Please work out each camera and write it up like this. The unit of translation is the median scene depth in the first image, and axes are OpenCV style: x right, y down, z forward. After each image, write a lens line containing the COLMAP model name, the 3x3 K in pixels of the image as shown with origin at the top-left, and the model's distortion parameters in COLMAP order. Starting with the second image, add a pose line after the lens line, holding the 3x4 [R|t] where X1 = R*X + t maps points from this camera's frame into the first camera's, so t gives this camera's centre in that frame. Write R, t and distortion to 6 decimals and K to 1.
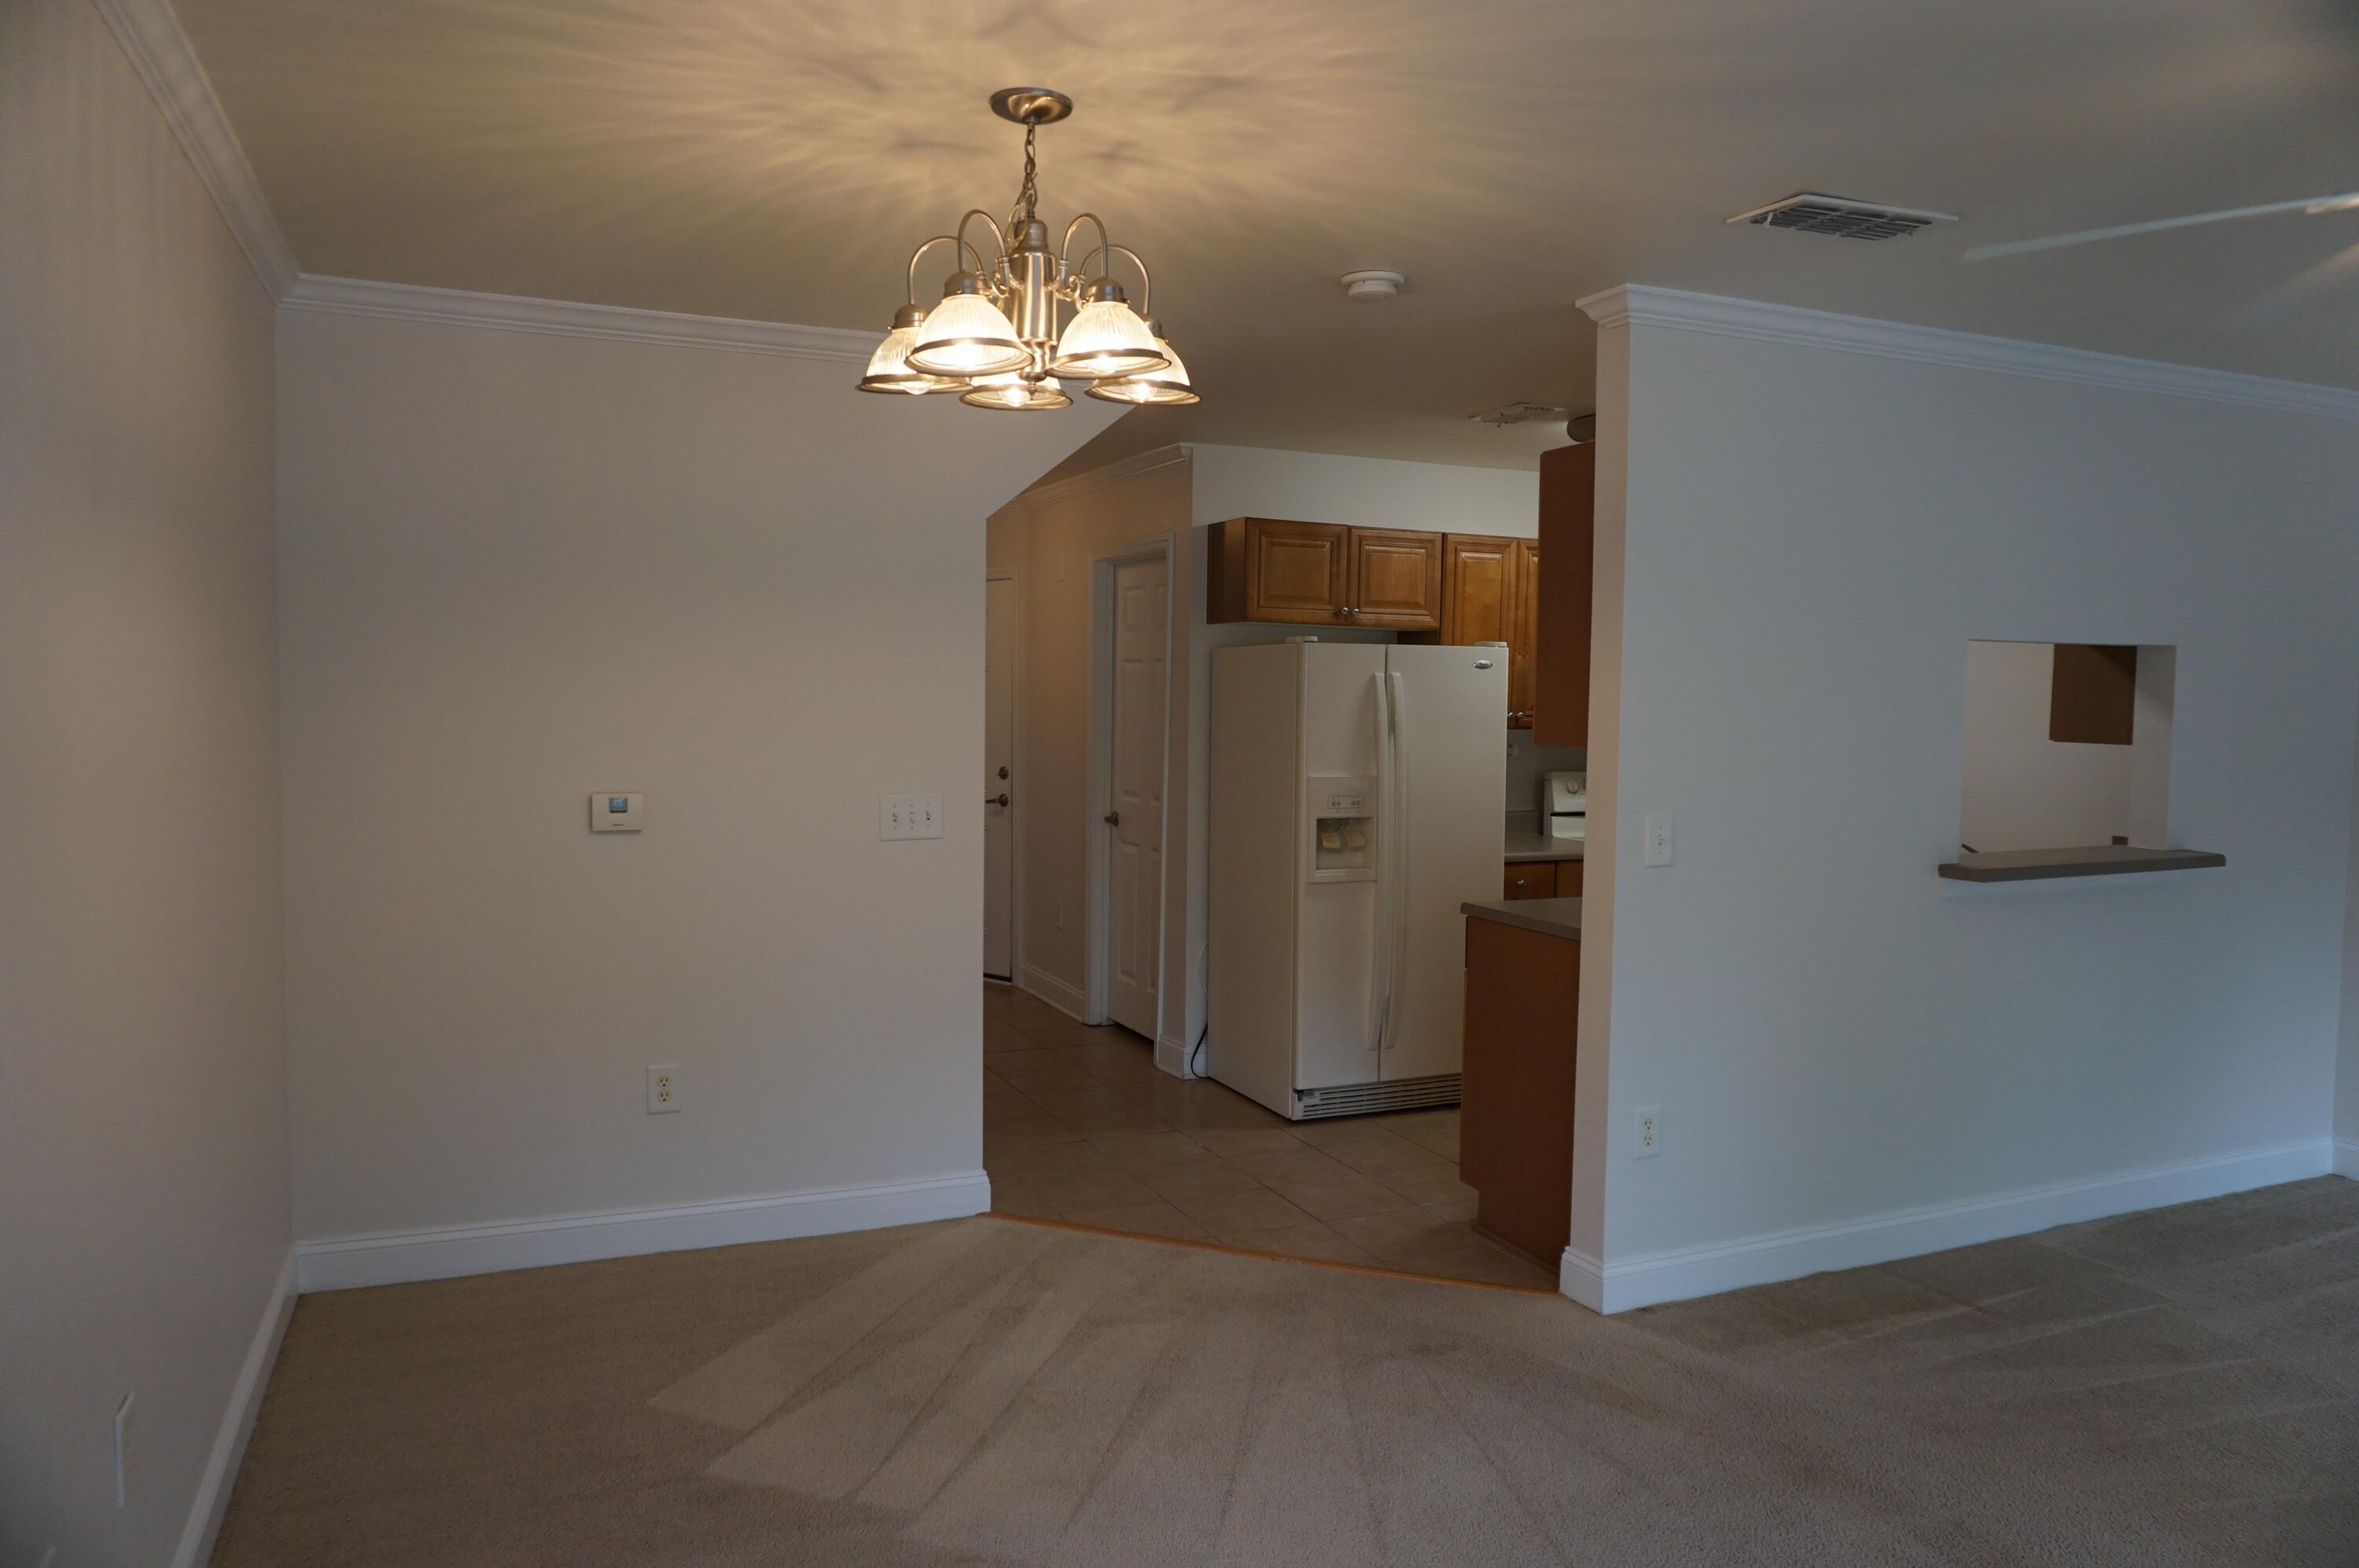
lens RADIAL K [[1578.0, 0, 1174.8], [0, 1578.0, 794.6], [0, 0, 1]] dist [-0.053309, 0.033008]
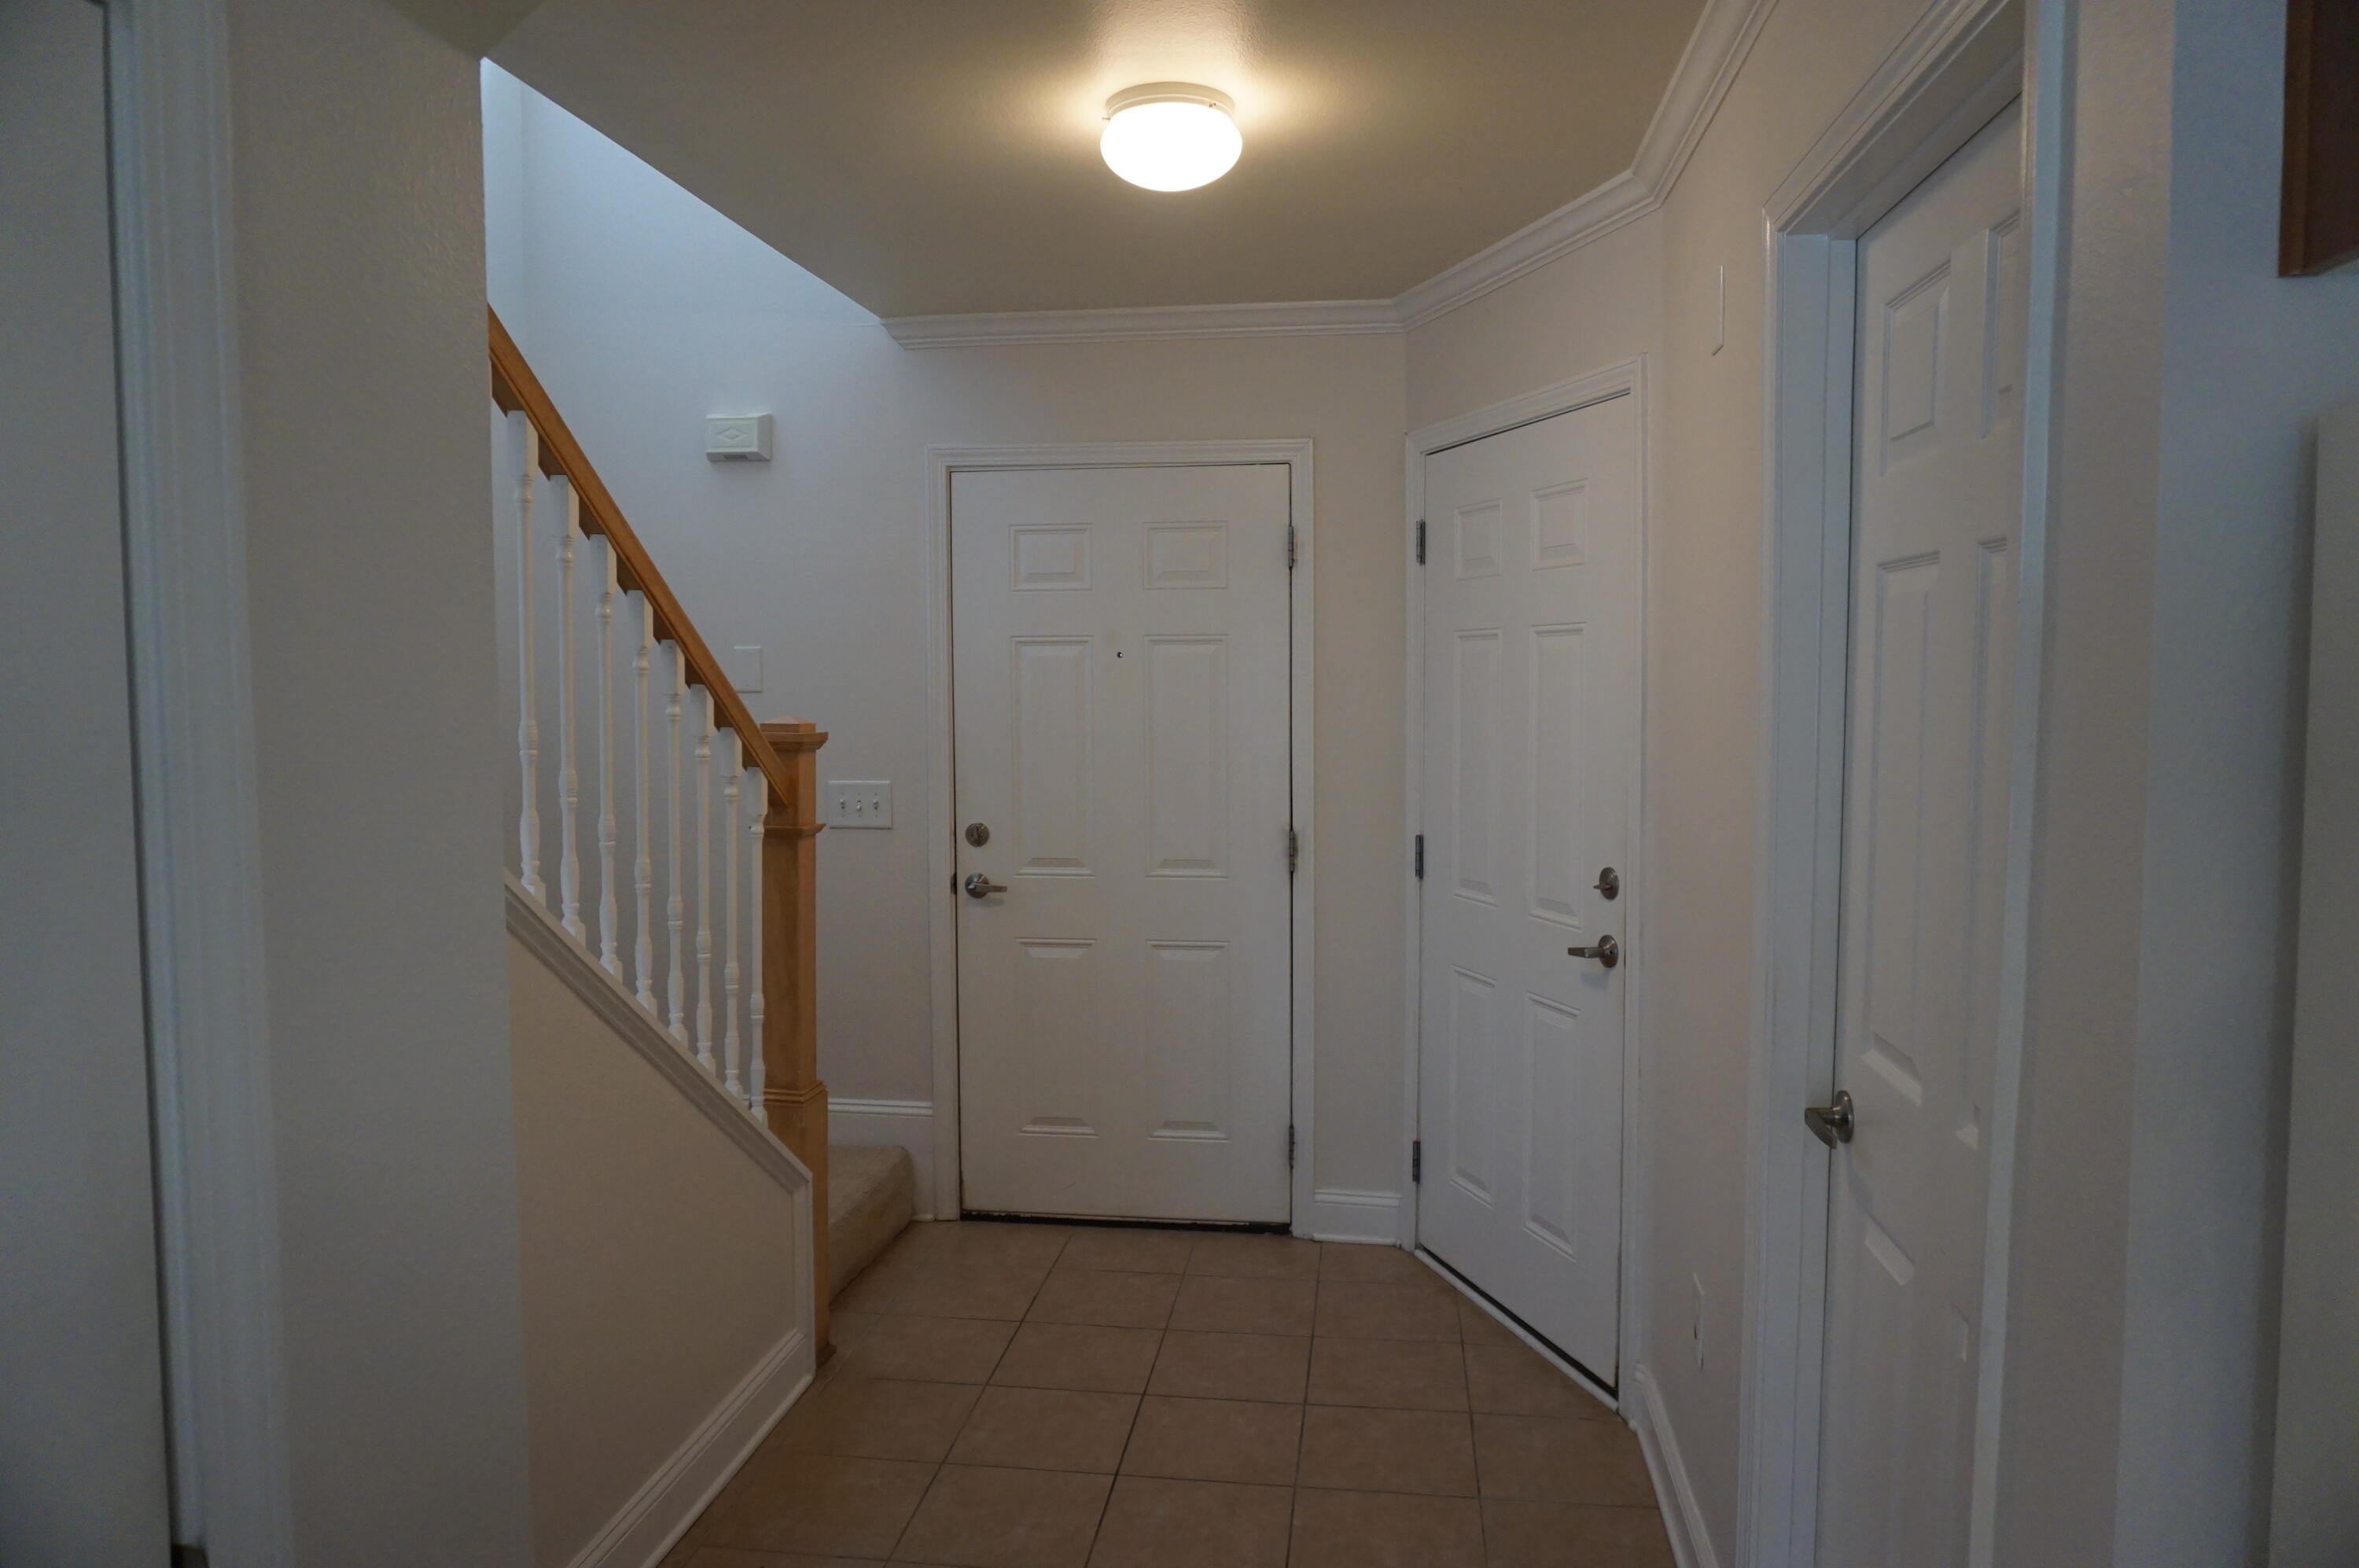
lens RADIAL K [[1578.0, 0, 1186.9], [0, 1578.0, 783.9], [0, 0, 1]] dist [-0.053309, 0.033008]
pose [[0.857514, 0.020380, -0.514056, 0.008074], [-0.019536, 0.999784, 0.007048, -0.072514], [0.514089, 0.003999, 0.857727, 1.096927]]
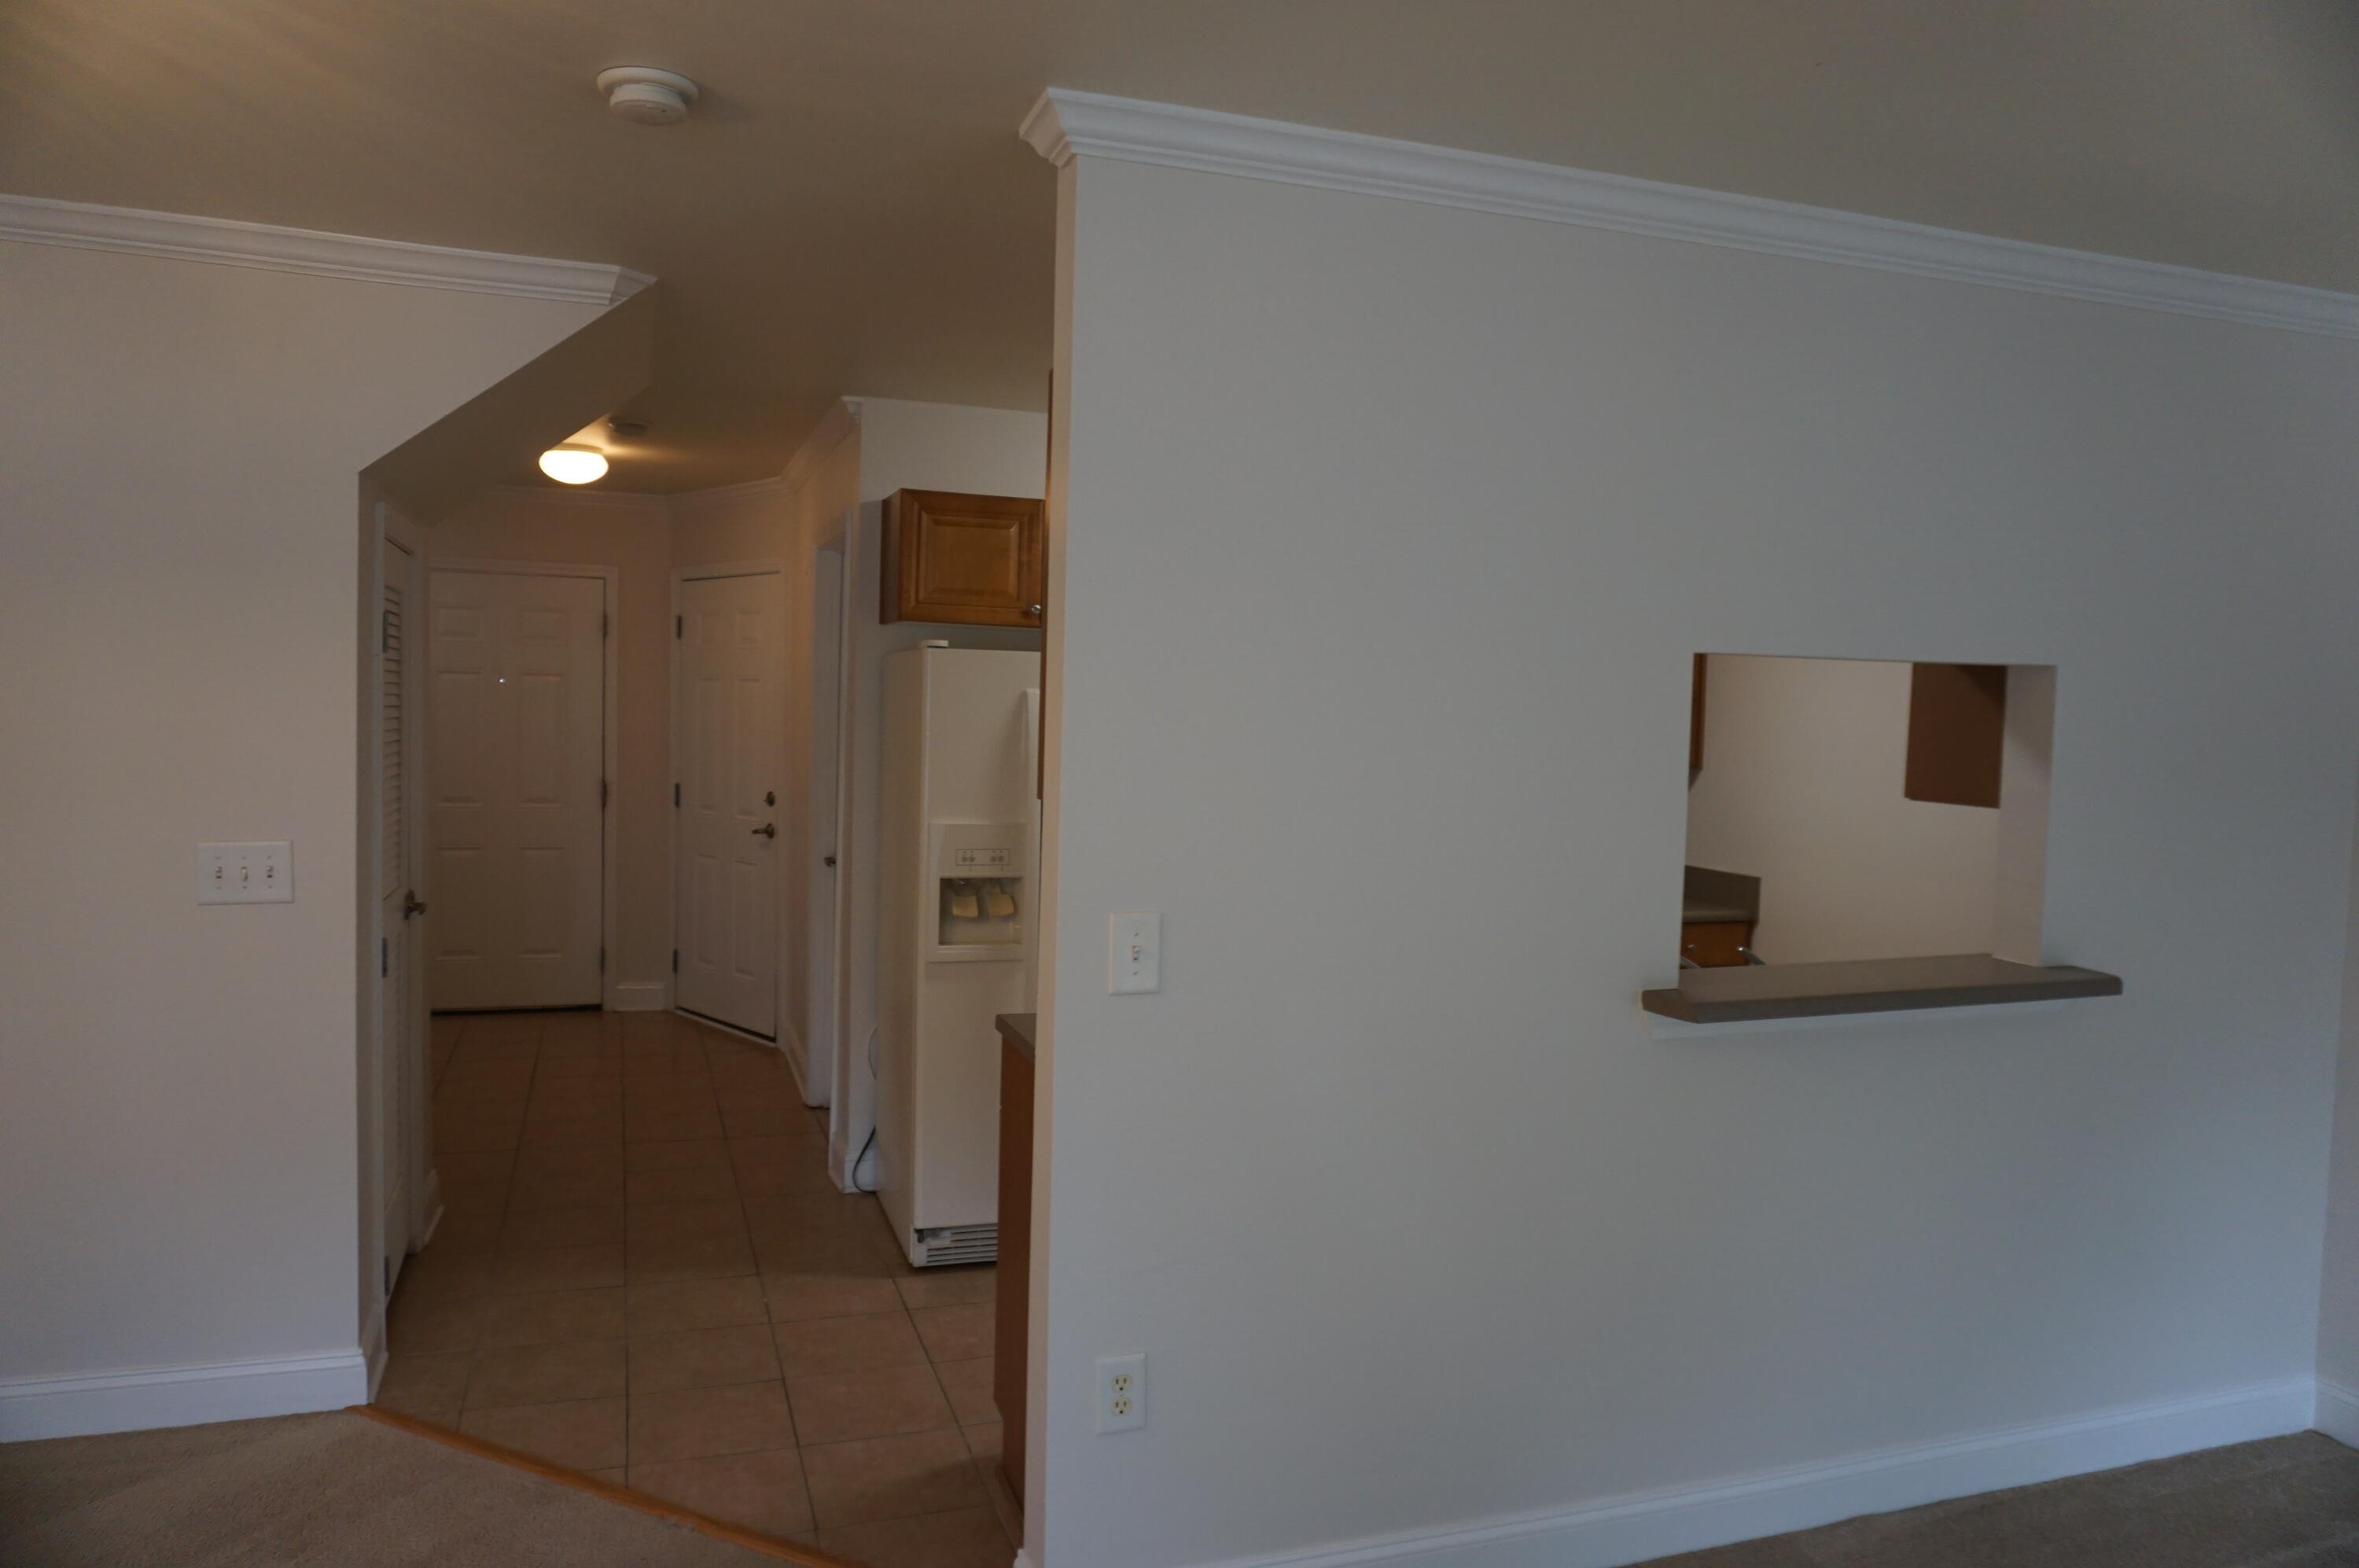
lens RADIAL K [[1578.0, 0, 1179.5], [0, 1578.0, 793.5], [0, 0, 1]] dist [-0.053309, 0.033008]
pose [[0.997081, 0.021706, -0.073201, 0.319620], [-0.022335, 0.999720, -0.007791, -0.027233], [0.073011, 0.009403, 0.997287, 0.299699]]
